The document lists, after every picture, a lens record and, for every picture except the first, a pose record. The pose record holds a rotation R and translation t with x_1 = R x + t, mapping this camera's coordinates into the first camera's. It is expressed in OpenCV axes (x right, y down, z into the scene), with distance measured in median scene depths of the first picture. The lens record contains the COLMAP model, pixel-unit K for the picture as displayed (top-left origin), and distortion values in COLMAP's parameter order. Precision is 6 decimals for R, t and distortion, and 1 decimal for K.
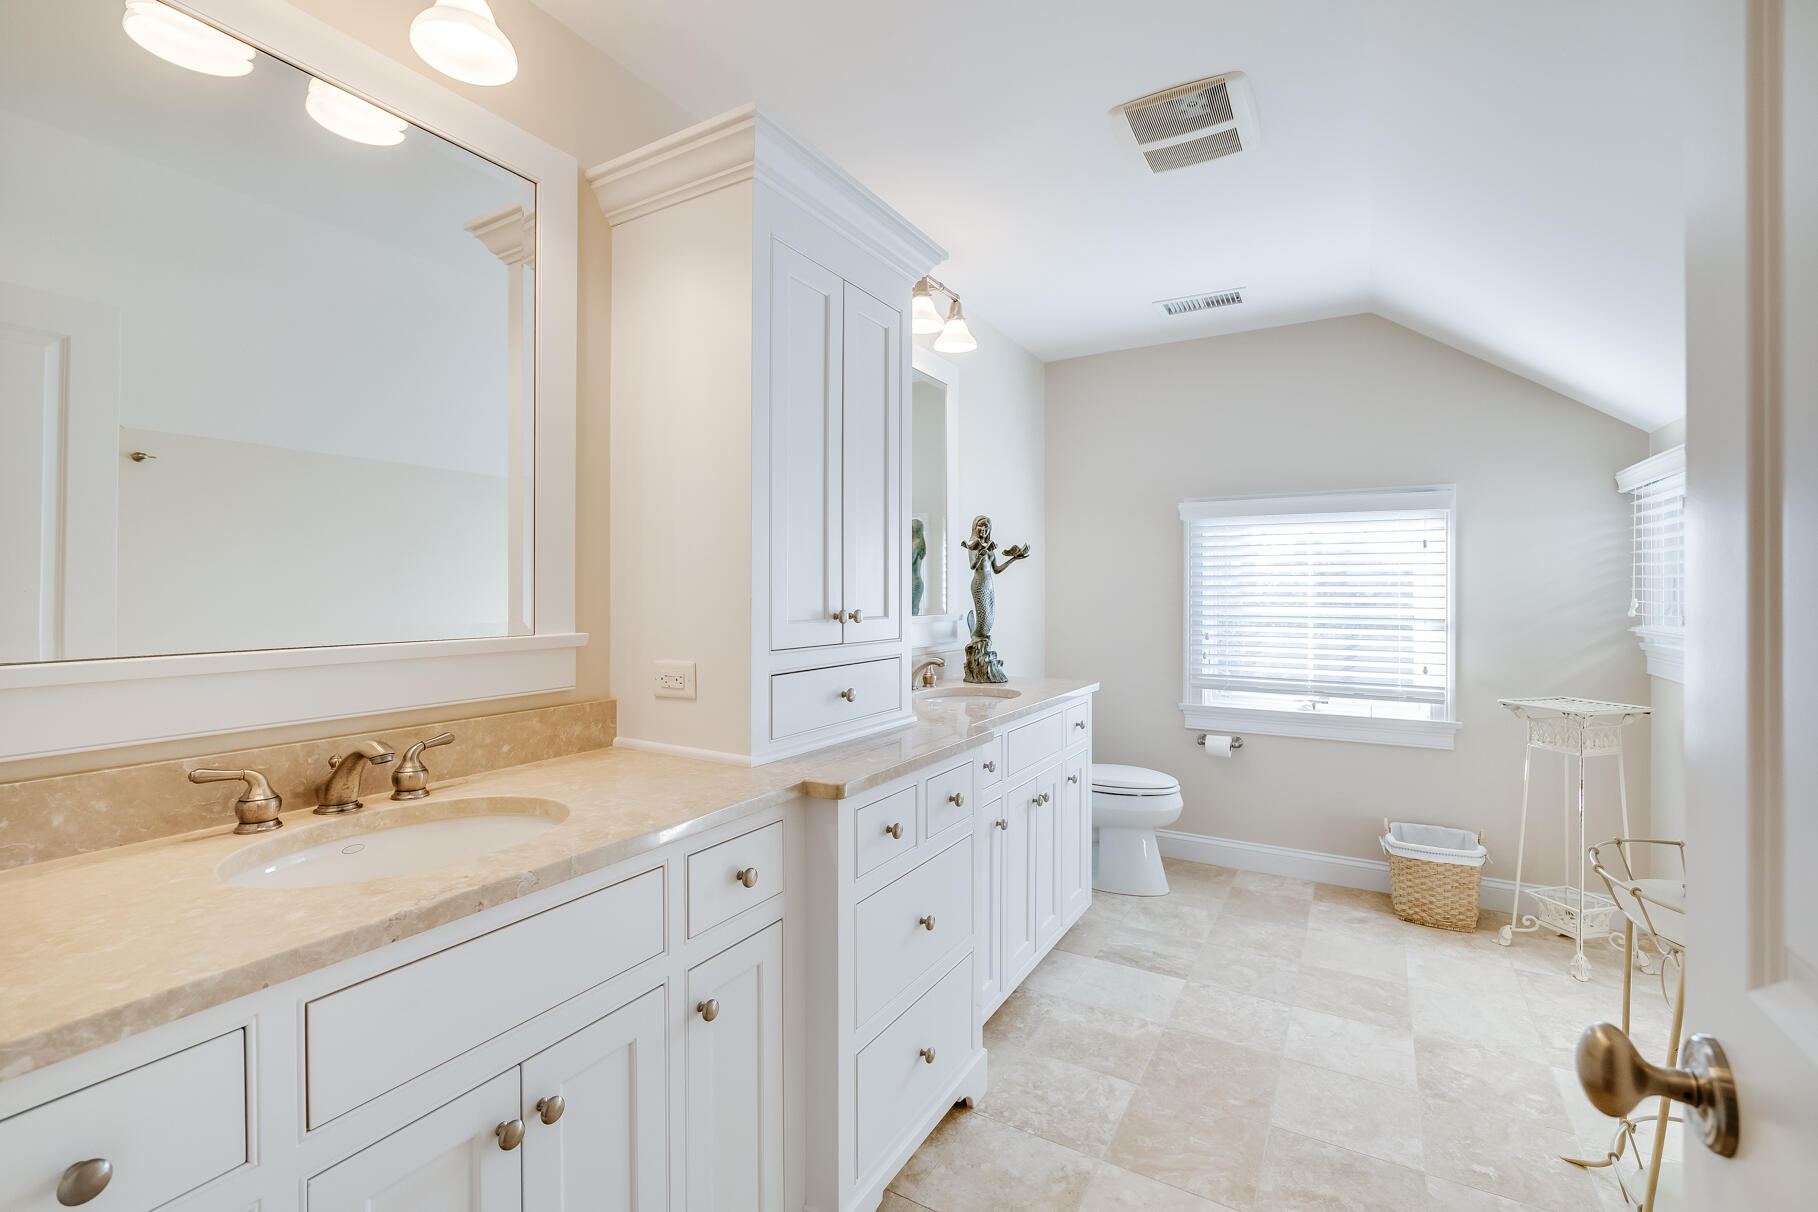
lens RADIAL K [[772.5, 0, 909.9], [0, 772.5, 595.9], [0, 0, 1]] dist [0.004504, 0.000281]
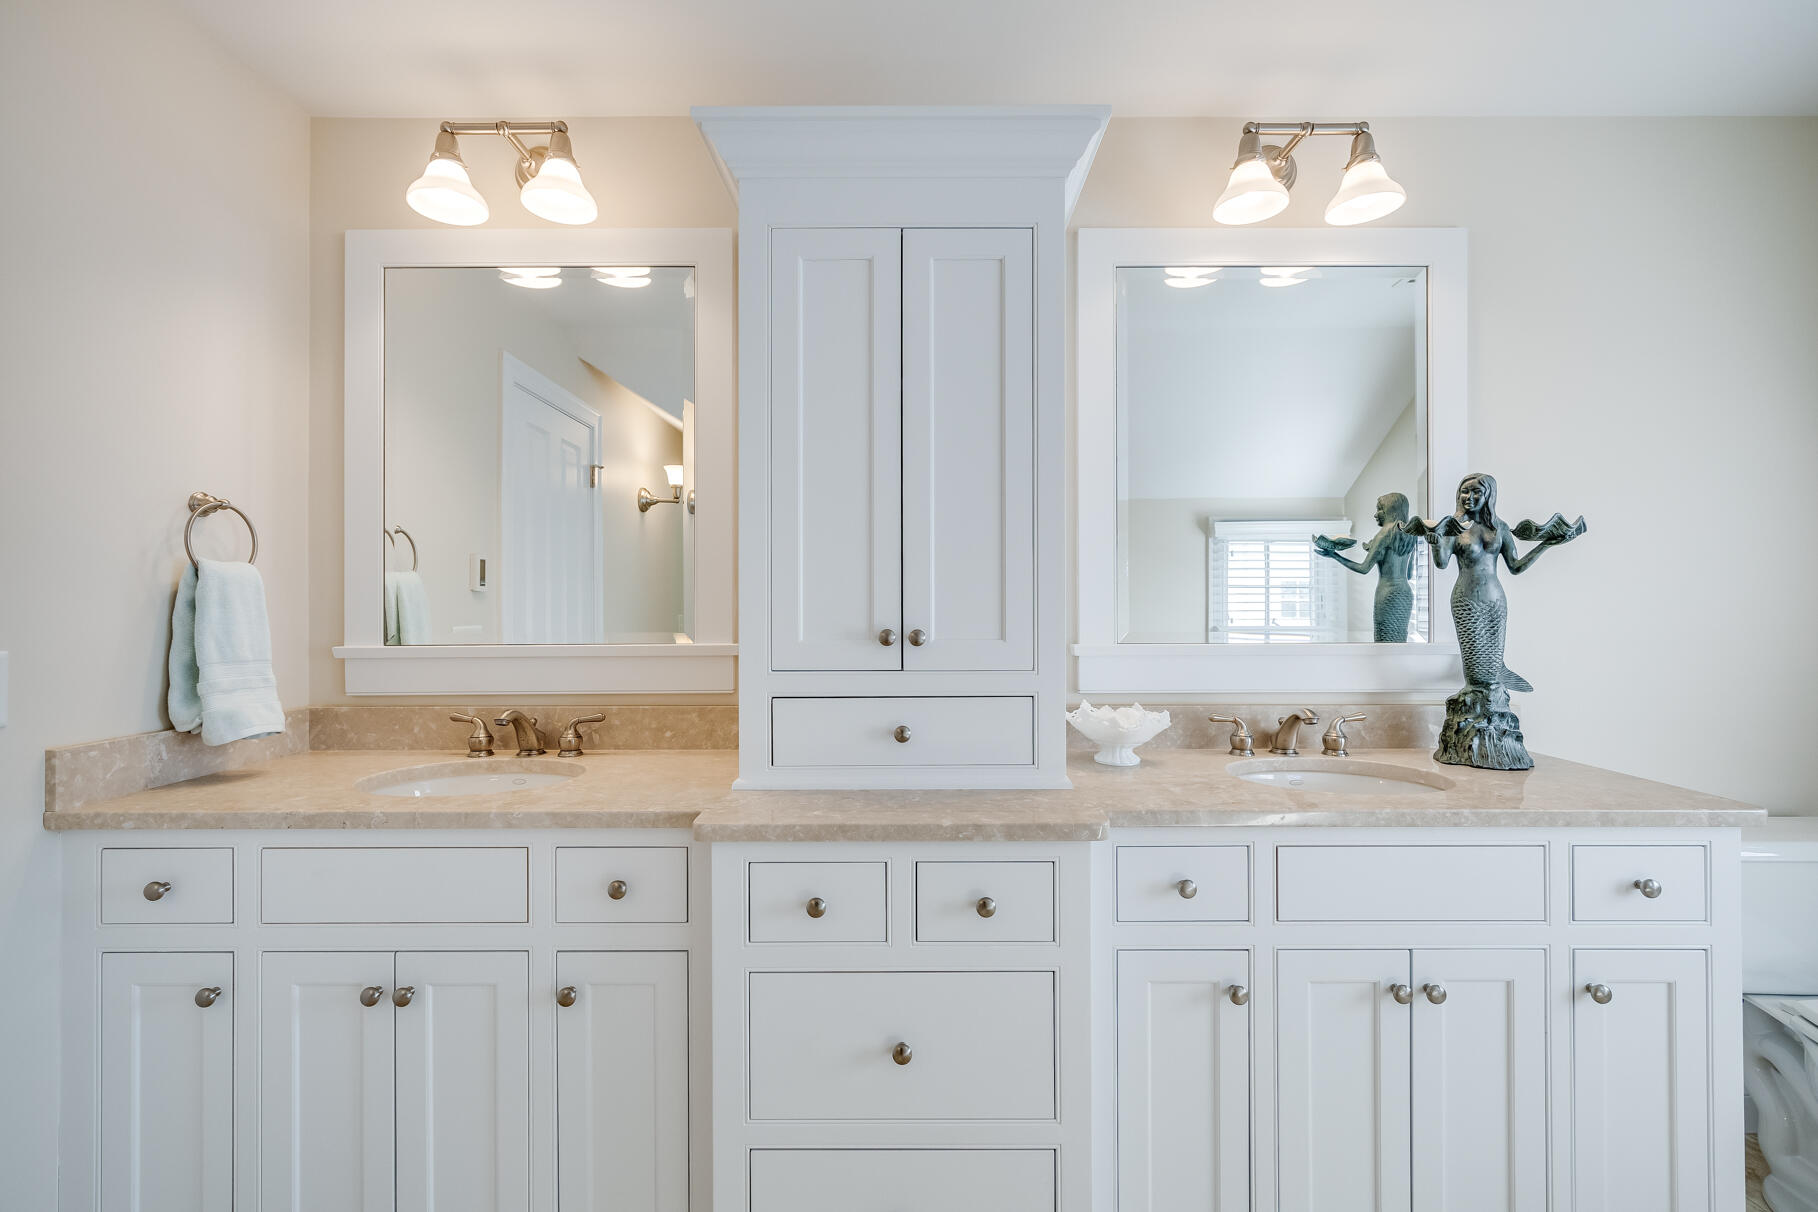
lens RADIAL K [[772.5, 0, 909.6], [0, 772.5, 605.2], [0, 0, 1]] dist [0.004504, 0.000281]
pose [[0.514518, -0.003104, -0.857474, 0.723883], [-0.002026, 0.999986, -0.004836, -0.004007], [0.857477, 0.004225, 0.514504, 0.679244]]
